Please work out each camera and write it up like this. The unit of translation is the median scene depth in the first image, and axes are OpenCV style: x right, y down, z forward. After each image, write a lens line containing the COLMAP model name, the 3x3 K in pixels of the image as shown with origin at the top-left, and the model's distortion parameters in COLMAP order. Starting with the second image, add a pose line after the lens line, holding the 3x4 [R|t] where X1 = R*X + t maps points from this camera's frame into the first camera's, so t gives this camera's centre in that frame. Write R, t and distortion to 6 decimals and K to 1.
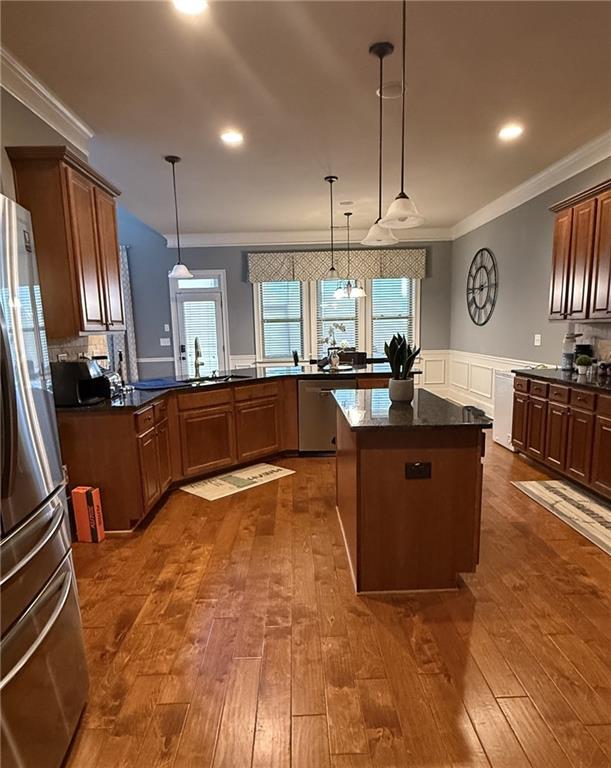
lens RADIAL K [[473.8, 0, 309.2], [0, 473.8, 386.7], [0, 0, 1]] dist [-0.000880, 0.002626]
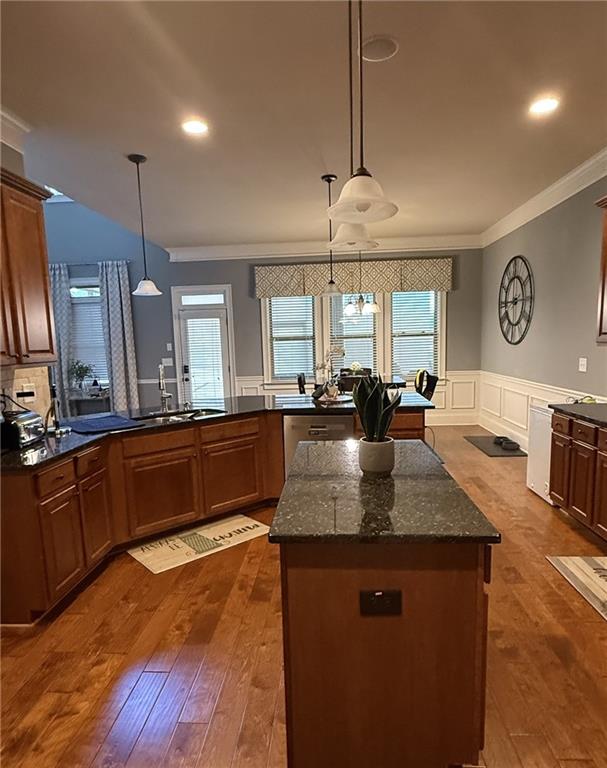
lens RADIAL K [[473.8, 0, 305.3], [0, 473.8, 387.3], [0, 0, 1]] dist [-0.000880, 0.002626]
pose [[0.996453, 0.004064, -0.084058, 0.089550], [-0.006156, 0.999677, -0.024652, -0.045292], [0.083931, 0.025082, 0.996156, 0.177410]]
